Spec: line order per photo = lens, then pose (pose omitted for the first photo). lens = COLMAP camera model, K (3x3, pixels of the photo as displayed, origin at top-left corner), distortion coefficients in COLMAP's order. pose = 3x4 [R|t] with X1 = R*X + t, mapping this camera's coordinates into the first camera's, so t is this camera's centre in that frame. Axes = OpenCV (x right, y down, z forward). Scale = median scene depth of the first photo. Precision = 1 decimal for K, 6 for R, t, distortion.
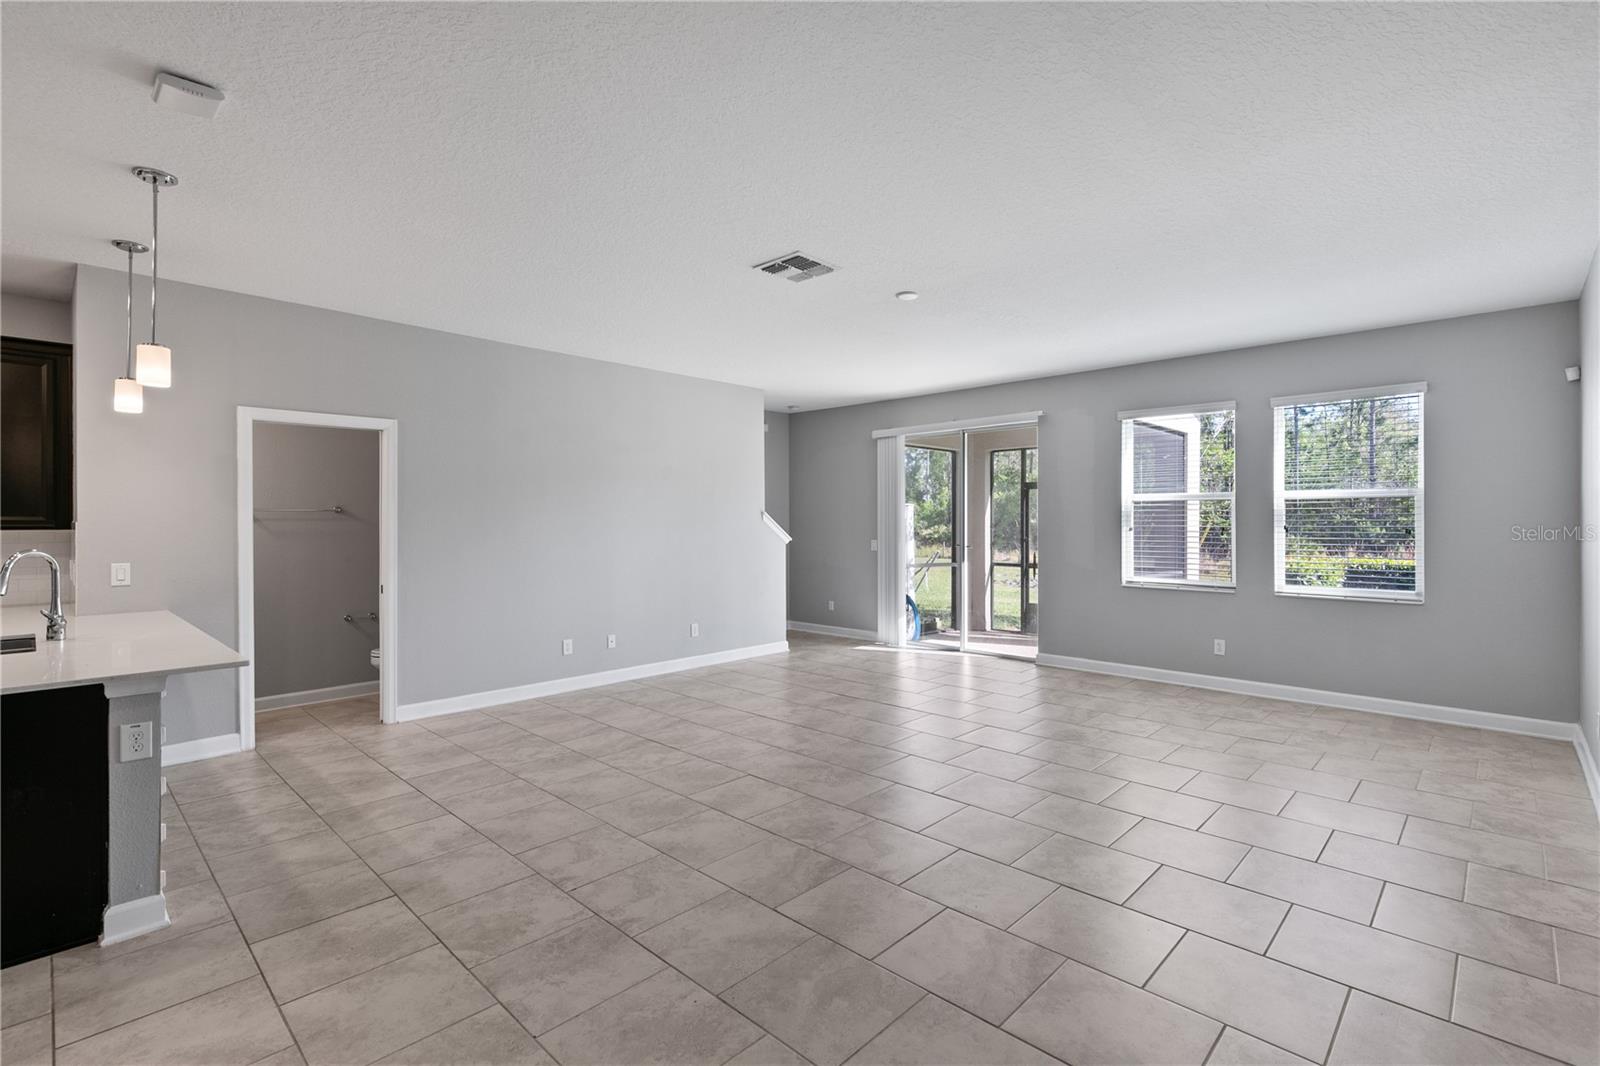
lens RADIAL K [[738.3, 0, 802.8], [0, 738.3, 527.4], [0, 0, 1]] dist [0.008735, 0.001045]
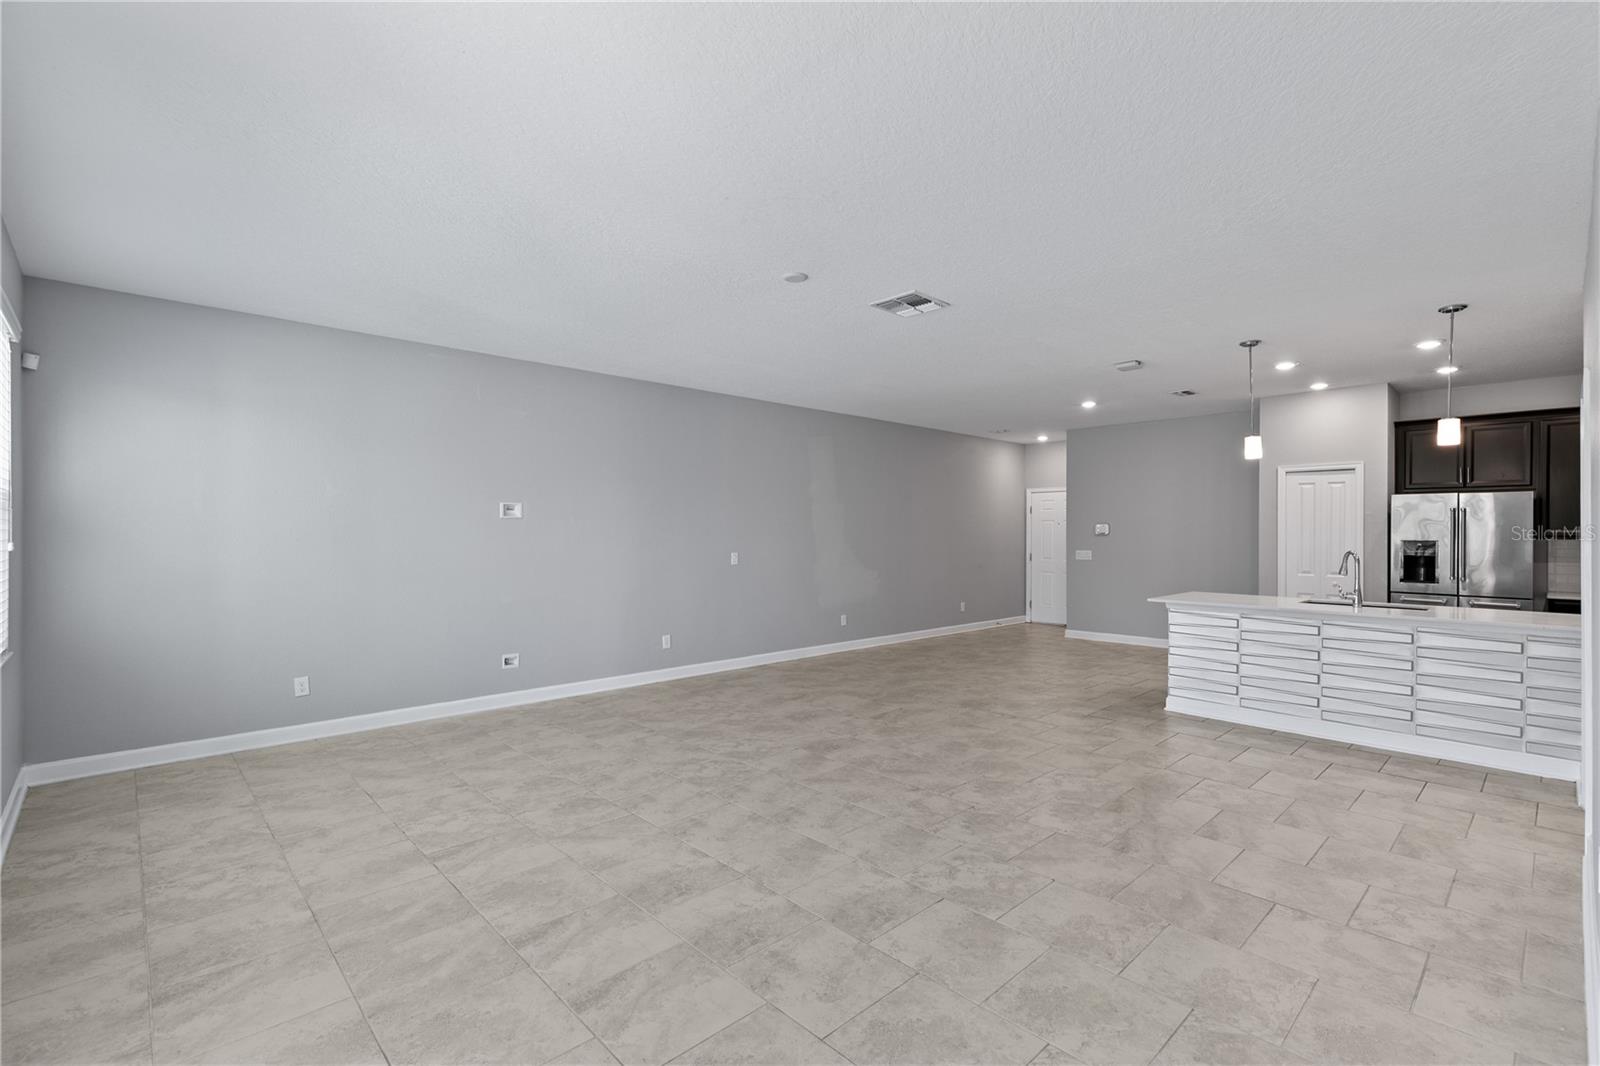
lens RADIAL K [[710.5, 0, 801.8], [0, 710.5, 549.7], [0, 0, 1]] dist [0.005457, 0.000622]
pose [[-0.998622, -0.003082, 0.052394, 0.113092], [-0.001507, 0.999547, 0.030071, -0.018004], [-0.052463, 0.029951, -0.998174, 2.364836]]
